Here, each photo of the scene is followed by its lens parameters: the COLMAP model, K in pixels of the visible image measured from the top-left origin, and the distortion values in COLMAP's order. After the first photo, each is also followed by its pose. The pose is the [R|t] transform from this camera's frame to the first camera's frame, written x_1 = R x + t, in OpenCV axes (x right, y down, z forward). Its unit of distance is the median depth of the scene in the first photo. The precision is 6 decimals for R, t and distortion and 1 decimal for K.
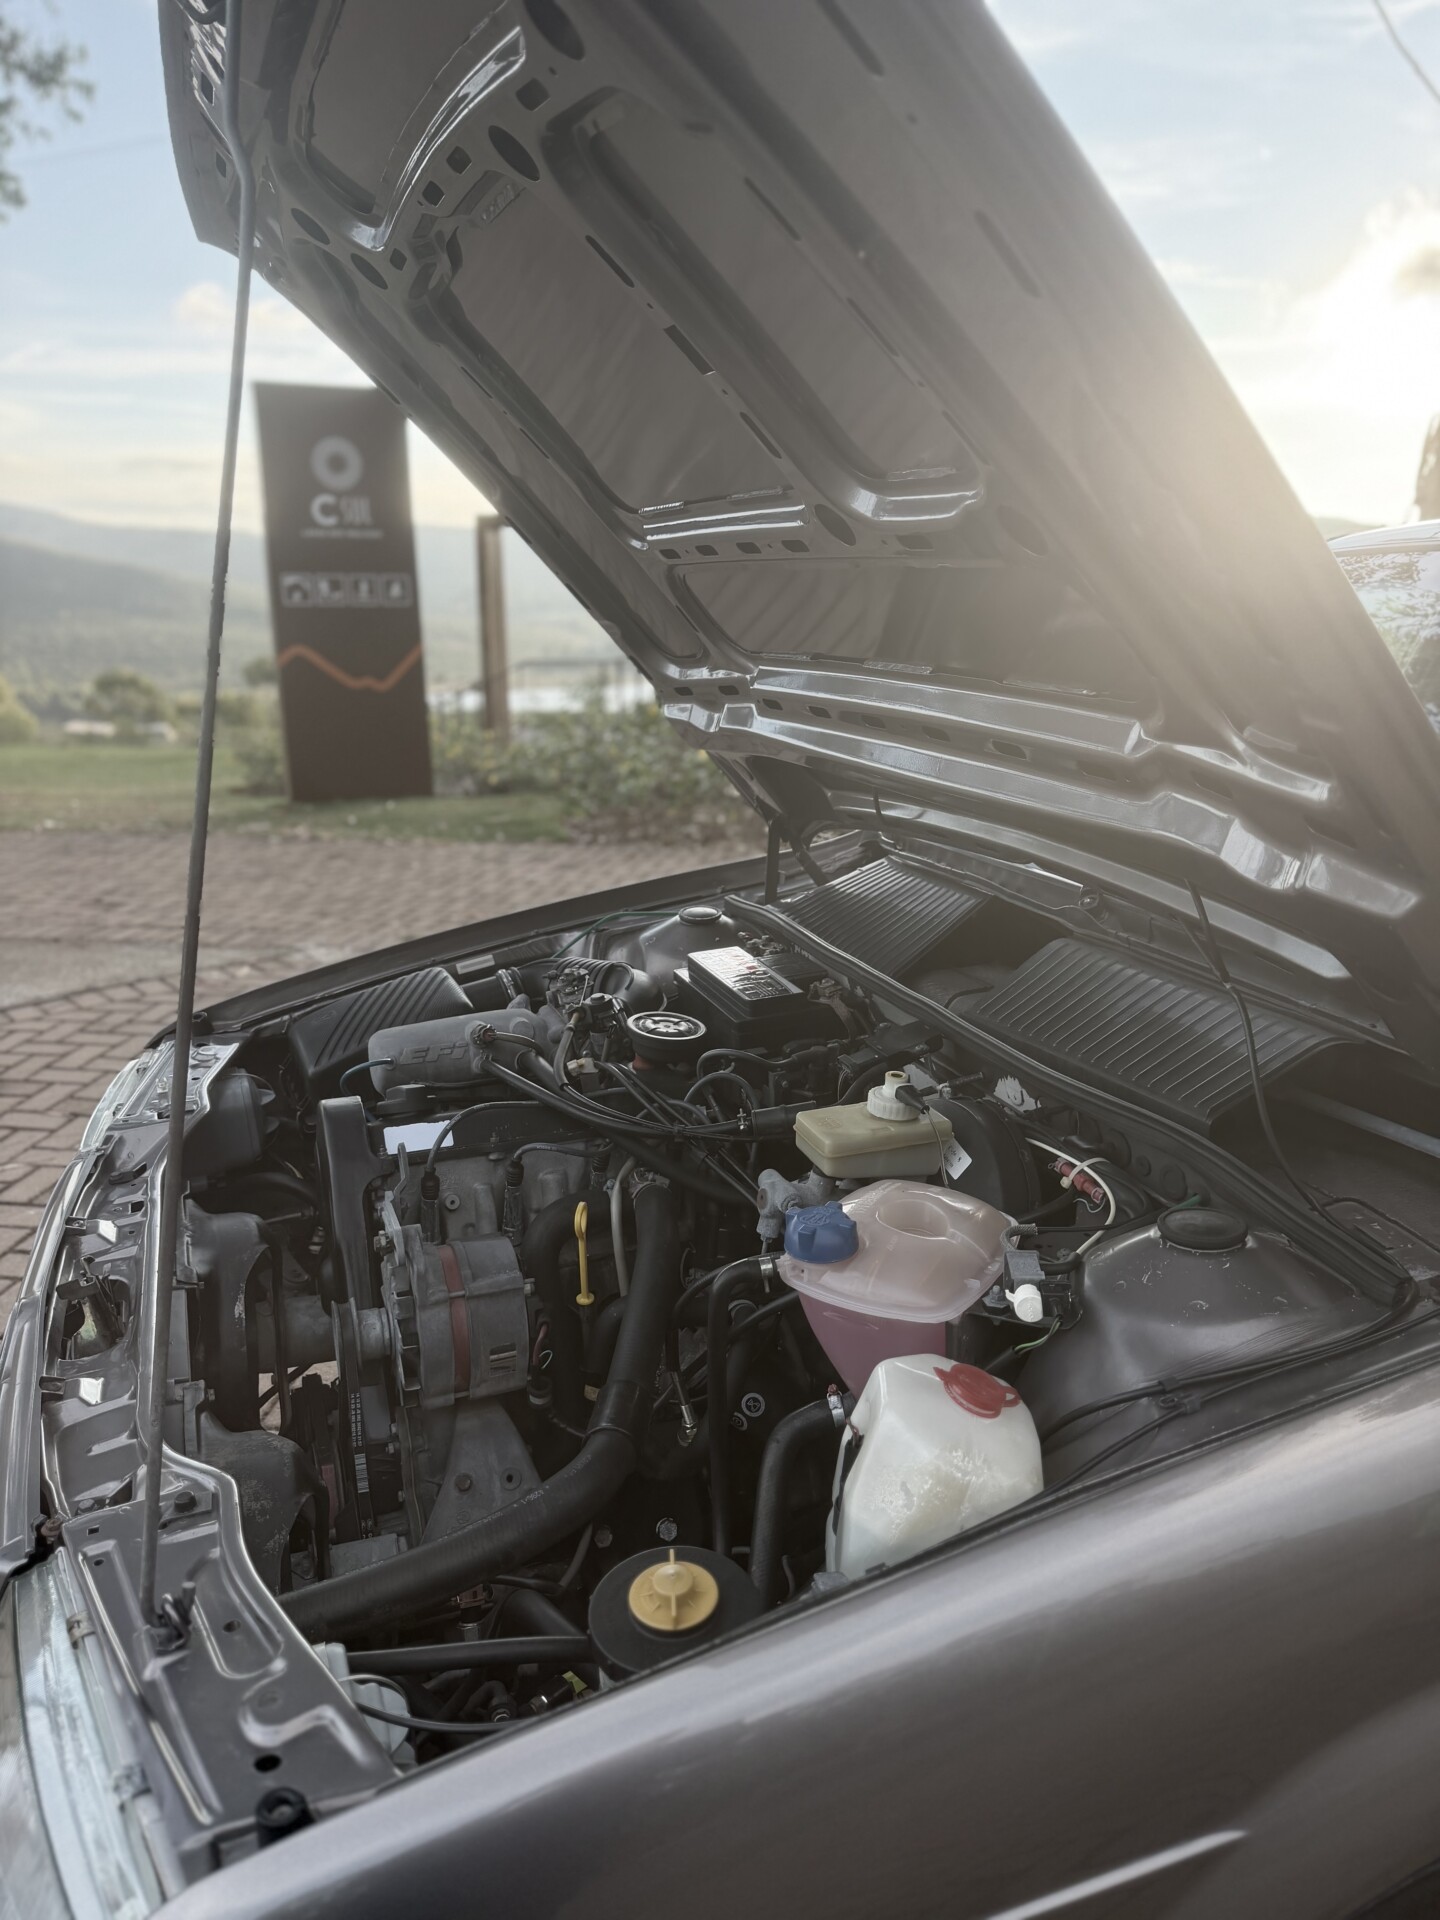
lens RADIAL K [[1343.1, 0, 713.8], [0, 1343.1, 955.4], [0, 0, 1]] dist [0.103911, -0.219017]
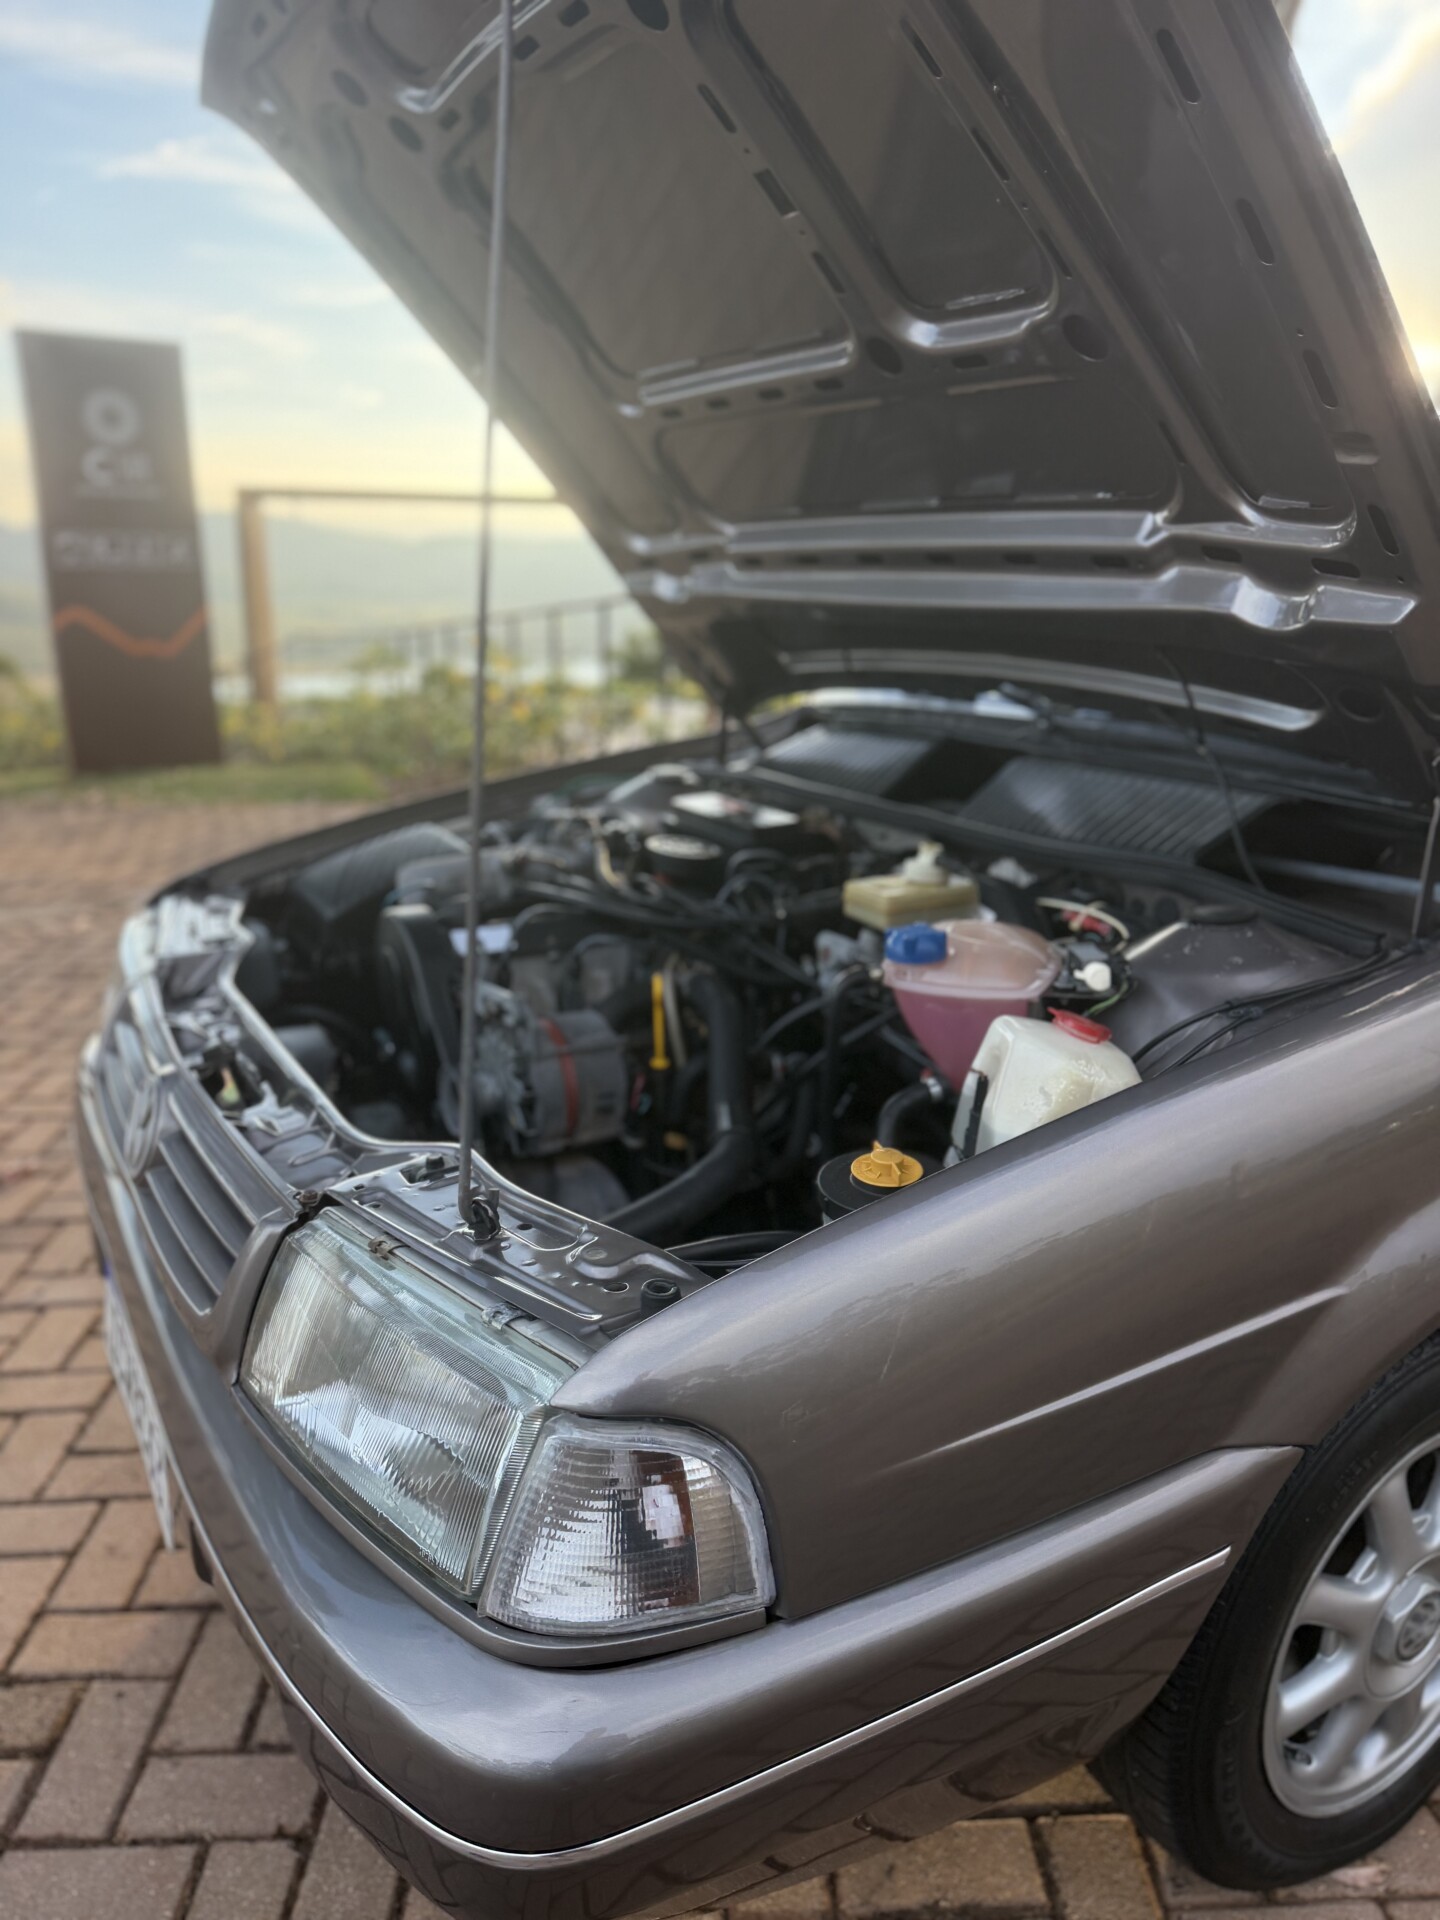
lens RADIAL K [[1336.1, 0, 726.2], [0, 1336.1, 968.0], [0, 0, 1]] dist [0.071892, -0.143094]
pose [[0.985255, -0.044641, 0.165165, -0.237104], [0.040576, 0.998787, 0.027908, 0.156289], [-0.166210, -0.020795, 0.985871, -0.119880]]
